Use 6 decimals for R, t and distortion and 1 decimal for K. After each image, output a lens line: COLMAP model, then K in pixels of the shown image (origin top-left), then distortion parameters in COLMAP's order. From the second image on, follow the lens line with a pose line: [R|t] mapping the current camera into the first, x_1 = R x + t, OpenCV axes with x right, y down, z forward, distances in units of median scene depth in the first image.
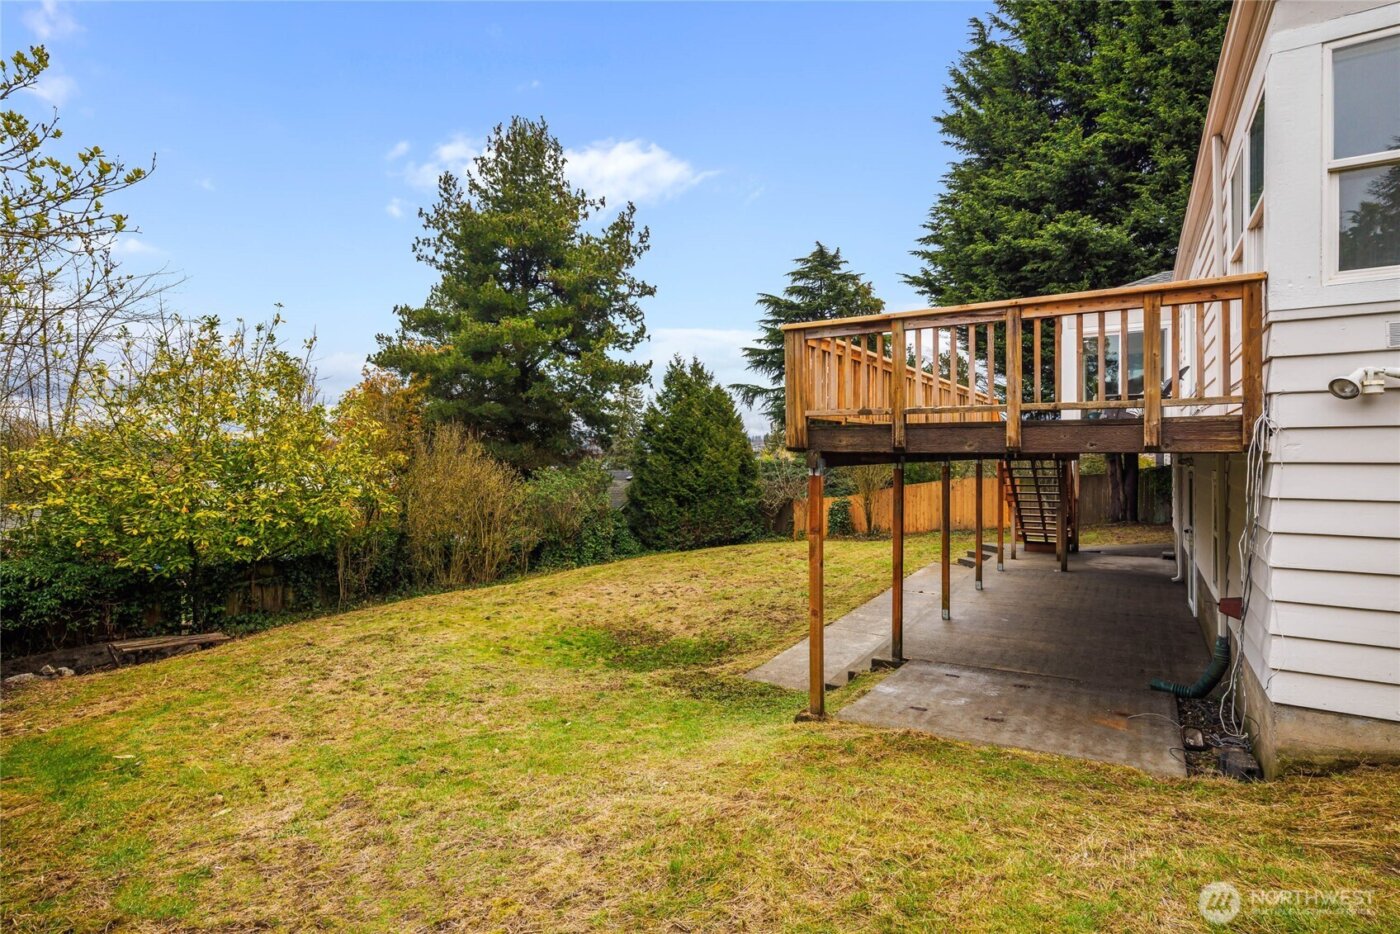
lens RADIAL K [[681.9, 0, 696.7], [0, 681.9, 459.7], [0, 0, 1]] dist [0.003202, -0.002605]
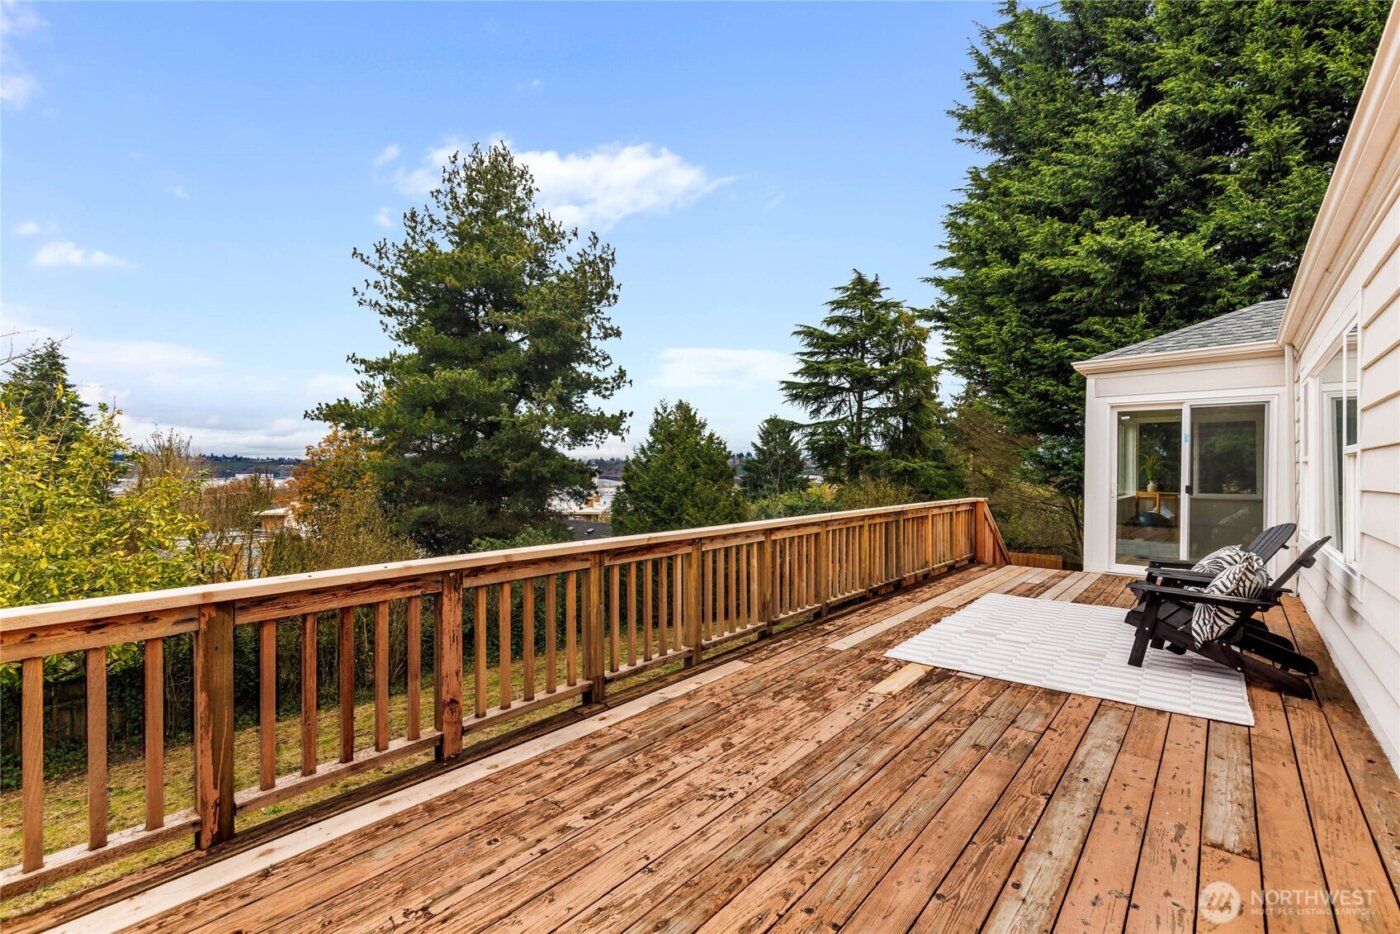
lens RADIAL K [[632.3, 0, 702.4], [0, 632.3, 470.7], [0, 0, 1]] dist [0.003113, 0.000304]
pose [[0.992701, 0.004815, -0.120508, 0.148439], [-0.005477, 0.999972, -0.005166, -0.070041], [0.120479, 0.005788, 0.992699, 0.219495]]
